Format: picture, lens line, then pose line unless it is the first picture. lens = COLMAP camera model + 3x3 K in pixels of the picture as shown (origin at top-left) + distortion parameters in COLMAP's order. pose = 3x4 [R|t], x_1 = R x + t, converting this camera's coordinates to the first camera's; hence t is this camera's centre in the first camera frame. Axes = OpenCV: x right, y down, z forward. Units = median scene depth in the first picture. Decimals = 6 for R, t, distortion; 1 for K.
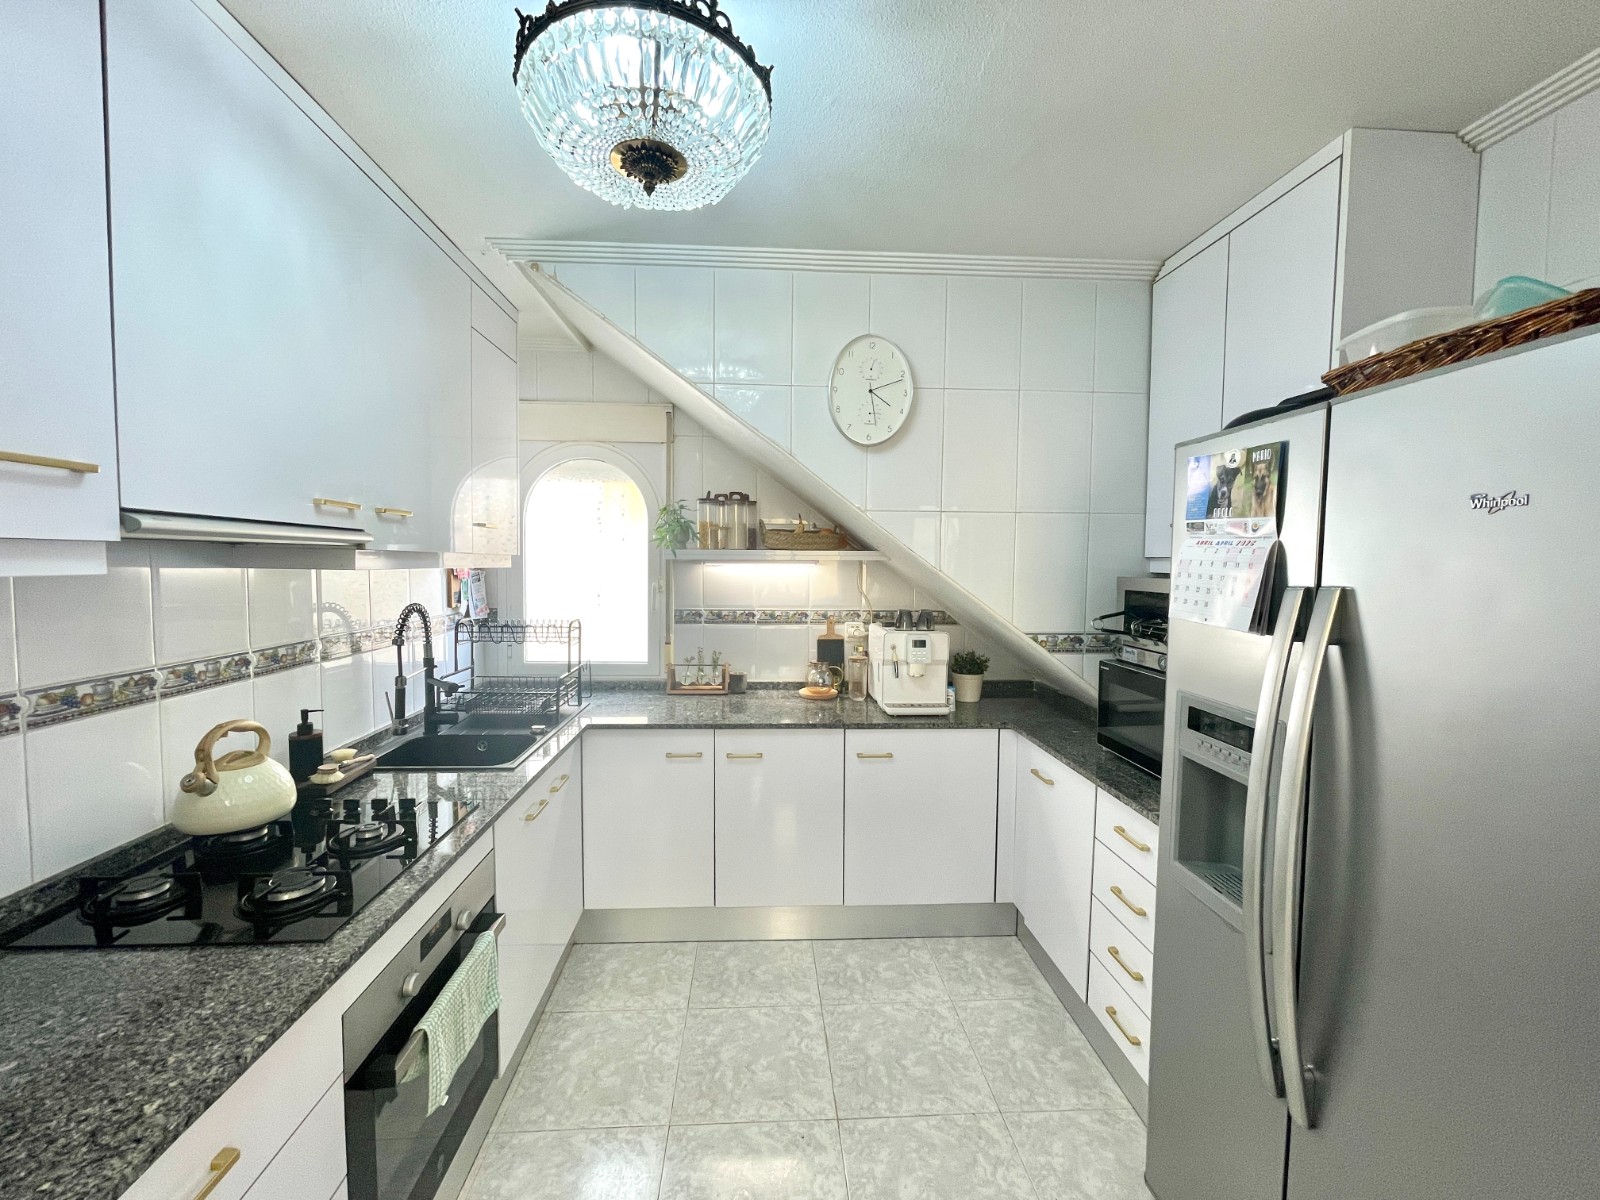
lens RADIAL K [[641.3, 0, 793.1], [0, 641.3, 593.1], [0, 0, 1]] dist [-0.001055, -0.002589]
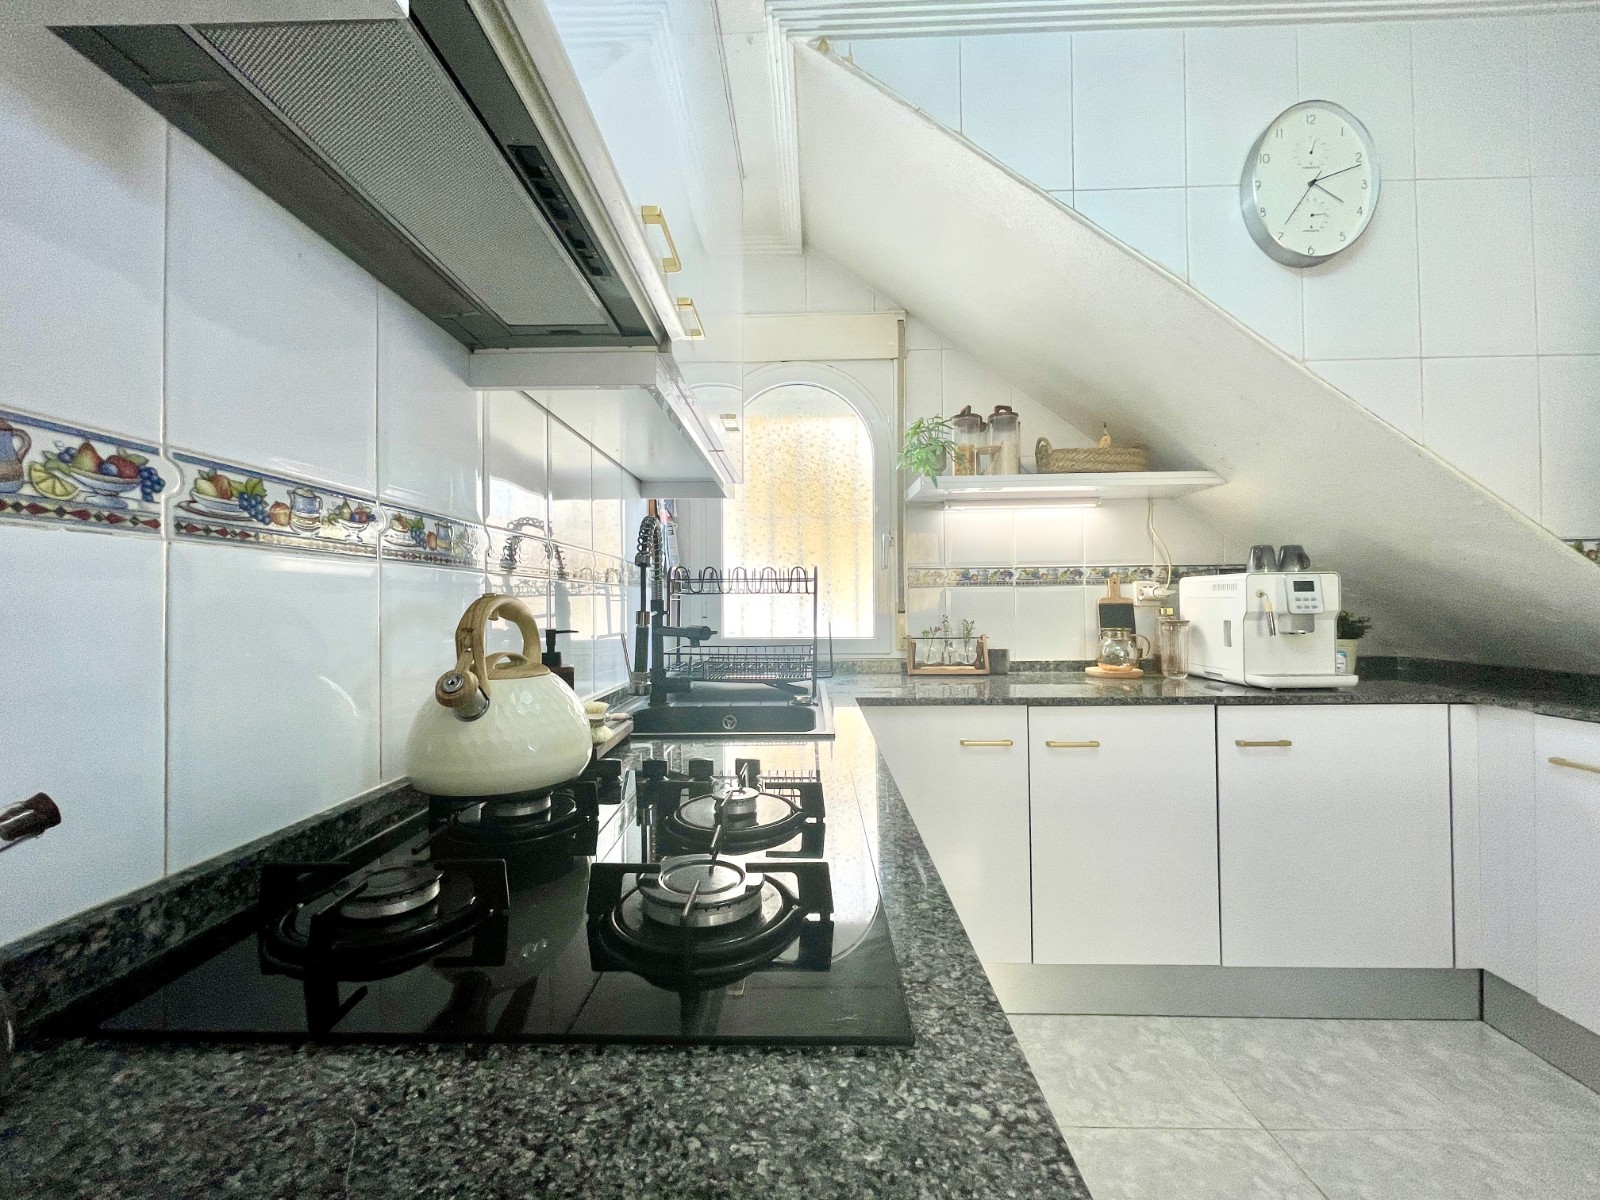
lens RADIAL K [[647.2, 0, 794.6], [0, 647.2, 591.7], [0, 0, 1]] dist [-0.005343, 0.000163]
pose [[0.996373, -0.021135, -0.082427, -0.388608], [0.015259, 0.997340, -0.071278, 0.161574], [0.083714, 0.069761, 0.994045, 0.312211]]
